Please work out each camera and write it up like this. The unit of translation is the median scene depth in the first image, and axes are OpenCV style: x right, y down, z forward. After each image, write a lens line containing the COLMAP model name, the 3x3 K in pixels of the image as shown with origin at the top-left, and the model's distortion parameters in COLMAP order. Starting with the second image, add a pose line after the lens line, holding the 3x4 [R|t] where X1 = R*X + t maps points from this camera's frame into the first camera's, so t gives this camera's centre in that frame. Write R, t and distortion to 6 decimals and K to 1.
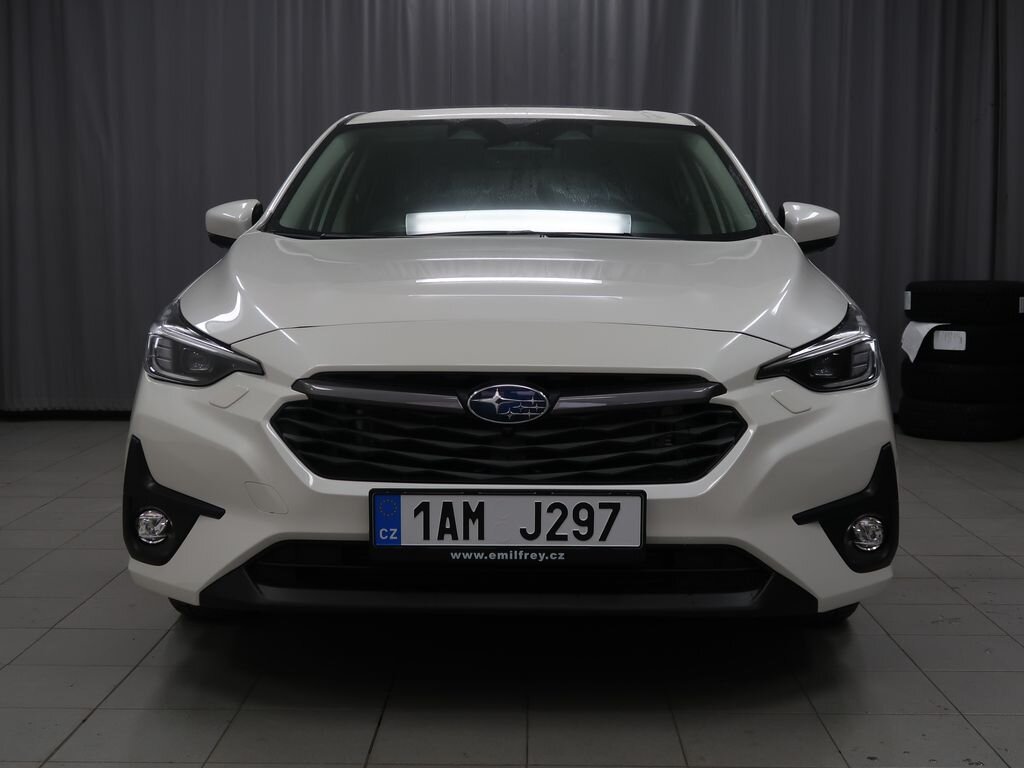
lens RADIAL K [[1409.6, 0, 511.9], [0, 1409.6, 385.8], [0, 0, 1]] dist [0.037104, 0.000000]
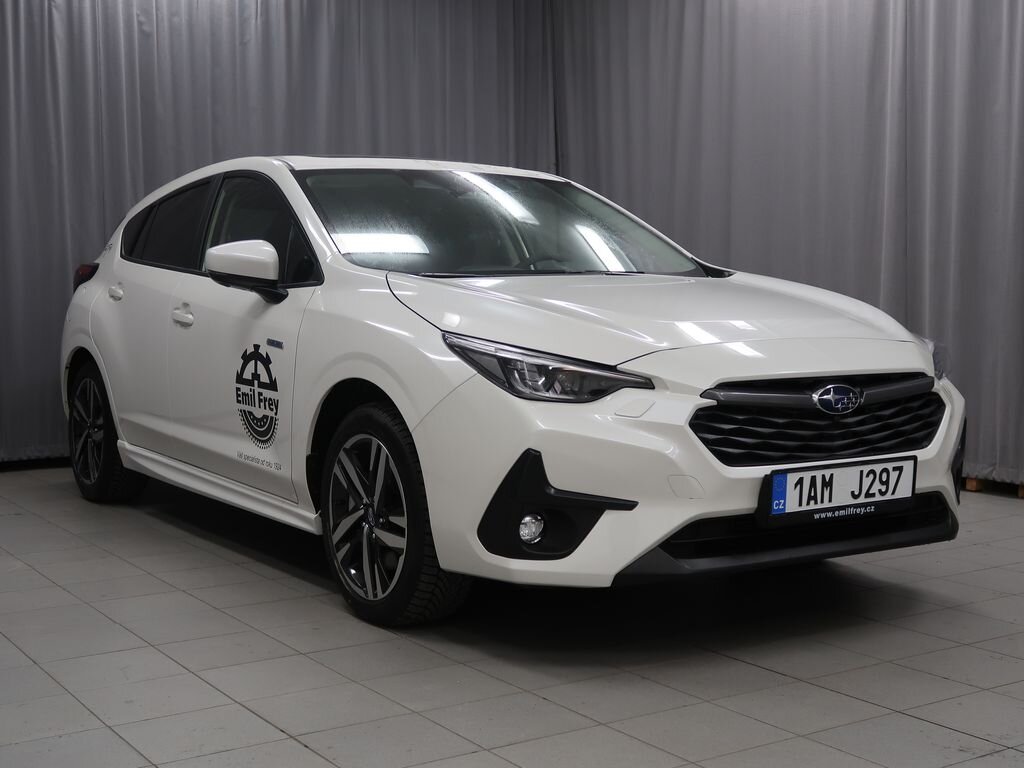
lens RADIAL K [[1409.6, 0, 514.1], [0, 1409.6, 378.0], [0, 0, 1]] dist [0.037104, 0.000000]
pose [[0.829730, -0.047677, 0.556126, -0.997155], [0.063111, 0.997969, -0.008603, -0.014886], [-0.554586, 0.042236, 0.831054, 0.054367]]
